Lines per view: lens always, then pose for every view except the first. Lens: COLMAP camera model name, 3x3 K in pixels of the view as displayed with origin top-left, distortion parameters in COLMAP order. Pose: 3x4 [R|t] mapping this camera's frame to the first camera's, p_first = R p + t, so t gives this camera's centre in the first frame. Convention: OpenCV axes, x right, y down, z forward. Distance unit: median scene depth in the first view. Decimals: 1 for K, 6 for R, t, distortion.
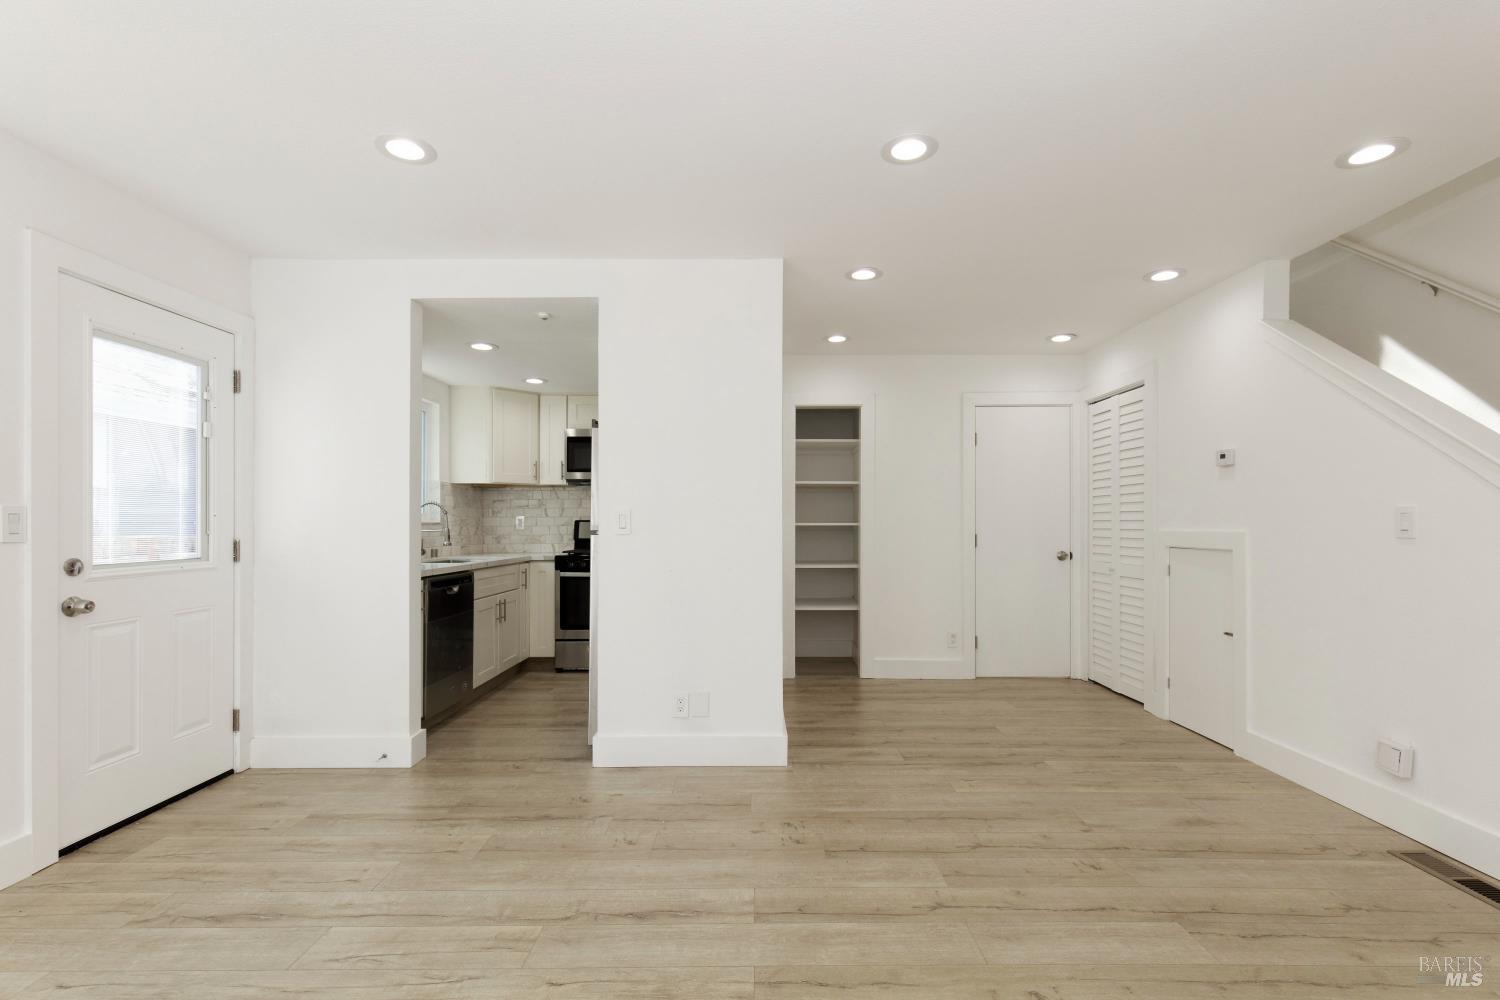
lens RADIAL K [[682.0, 0, 752.7], [0, 682.0, 515.1], [0, 0, 1]] dist [0.001659, 0.000691]
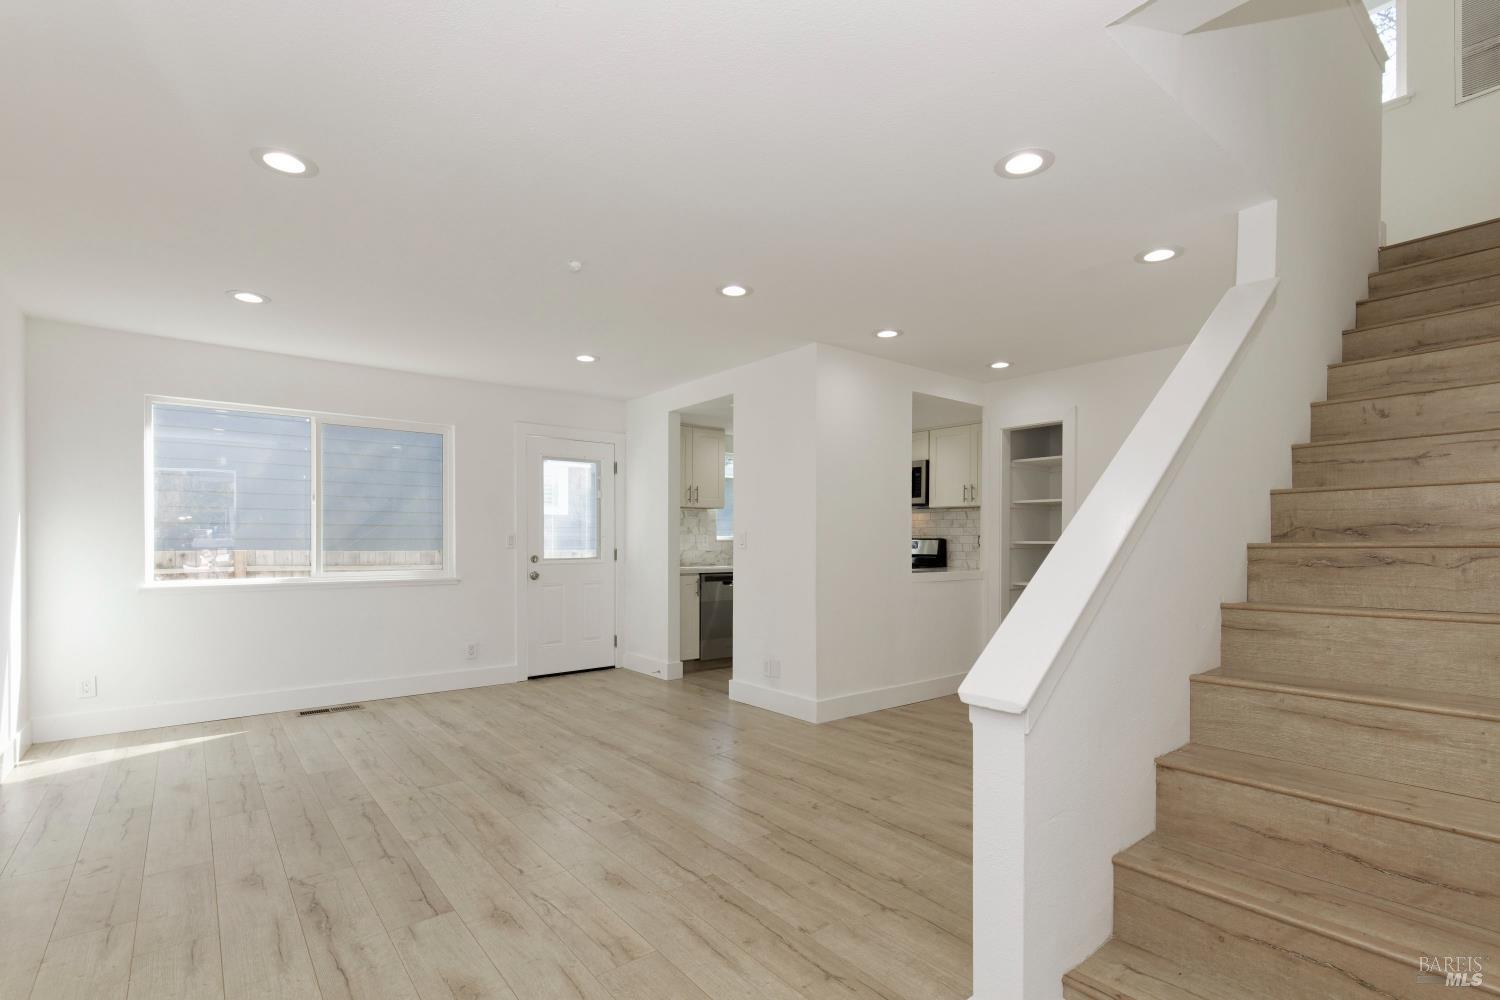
lens RADIAL K [[692.2, 0, 751.4], [0, 692.2, 516.0], [0, 0, 1]] dist [-0.001929, -0.000183]
pose [[0.630845, -0.025853, -0.775478, 1.232963], [0.009094, 0.999622, -0.025928, -0.003373], [0.775856, 0.009304, 0.630842, 0.060351]]
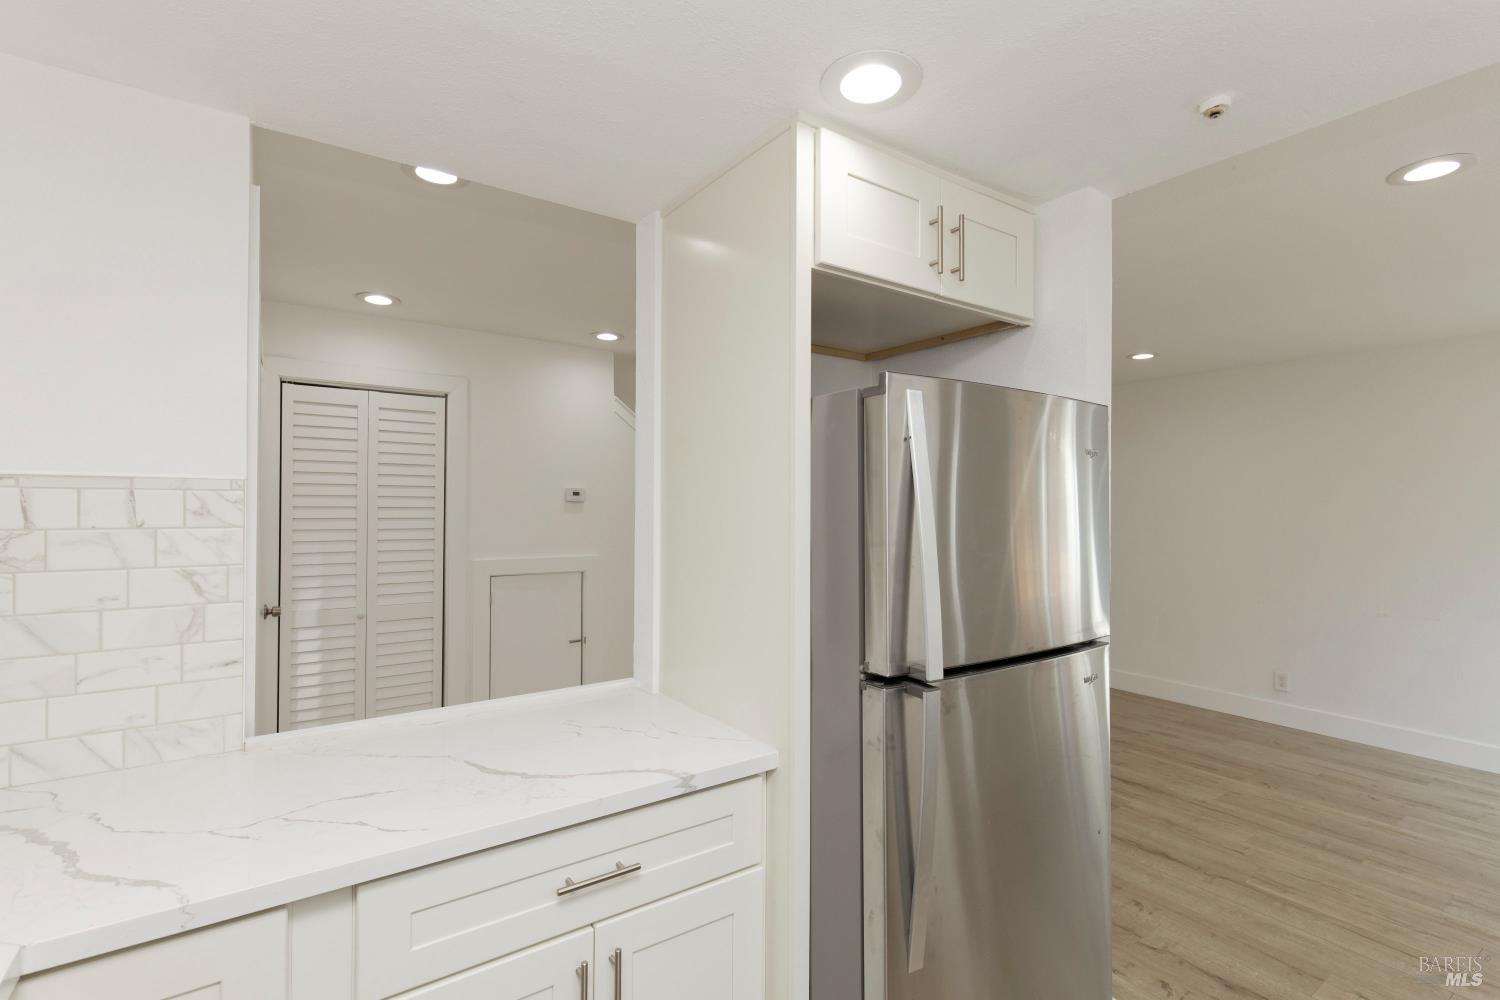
lens RADIAL K [[692.2, 0, 751.4], [0, 692.2, 516.0], [0, 0, 1]] dist [-0.001929, -0.000183]
pose [[-0.581408, -0.009839, 0.813553, -0.614539], [-0.019017, 0.999818, -0.001500, -0.067735], [-0.813390, -0.016343, -0.581489, 1.892724]]
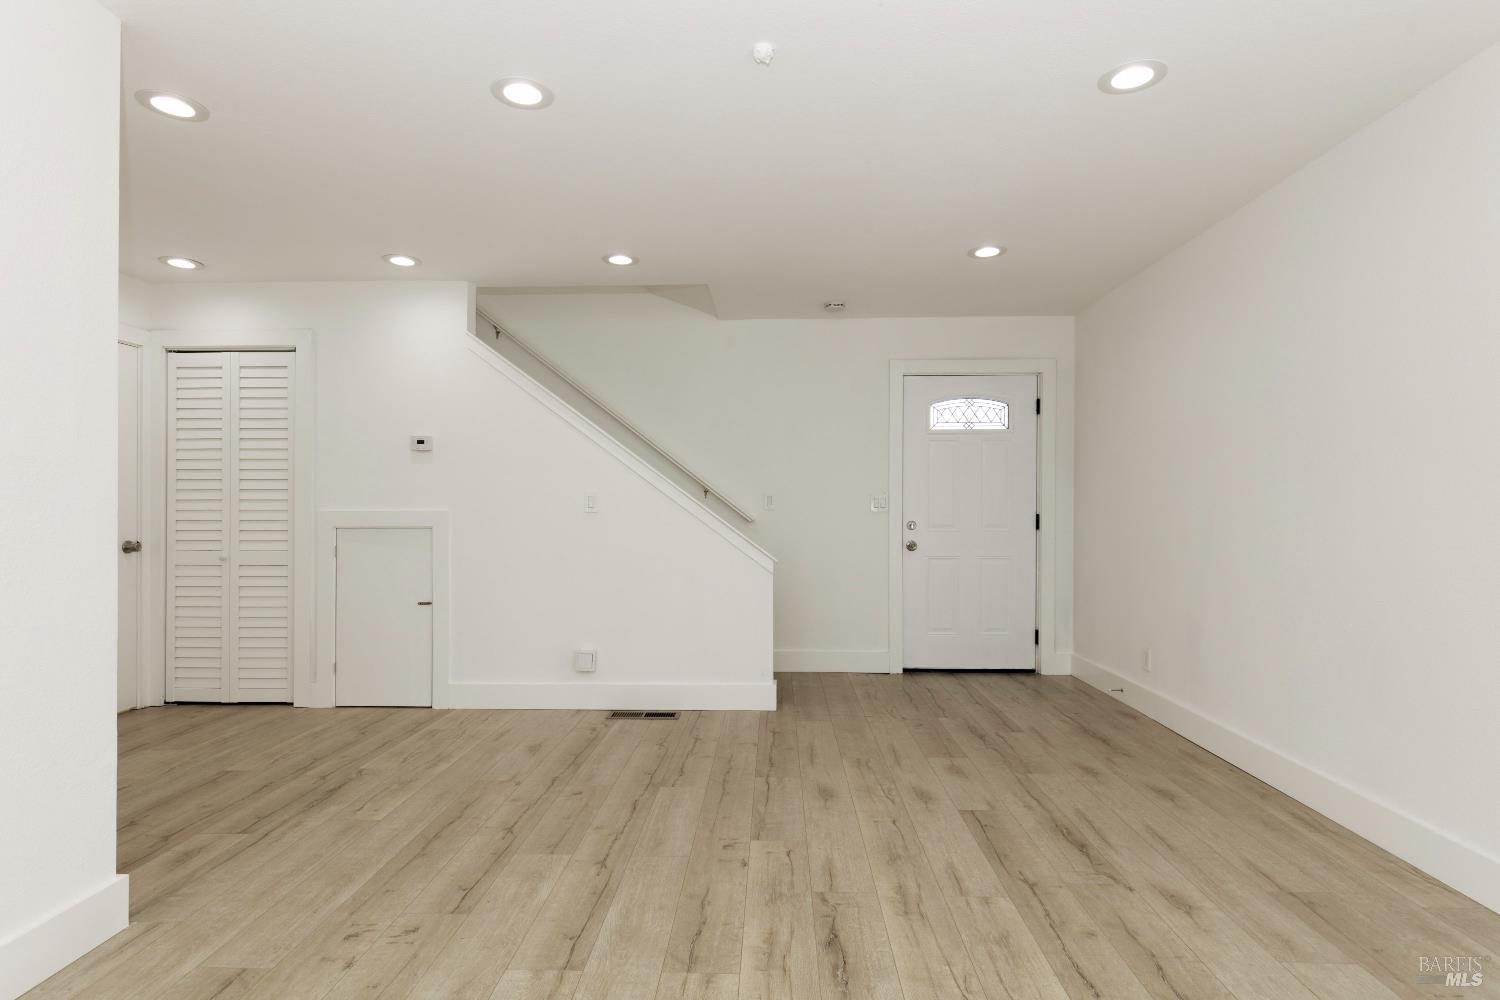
lens RADIAL K [[773.6, 0, 751.2], [0, 773.6, 508.1], [0, 0, 1]] dist [0.004724, 0.000592]
pose [[0.025365, 0.000898, 0.999678, -0.698068], [-0.014402, 0.999896, -0.000533, 0.016532], [-0.999575, -0.014383, 0.025376, 0.568462]]
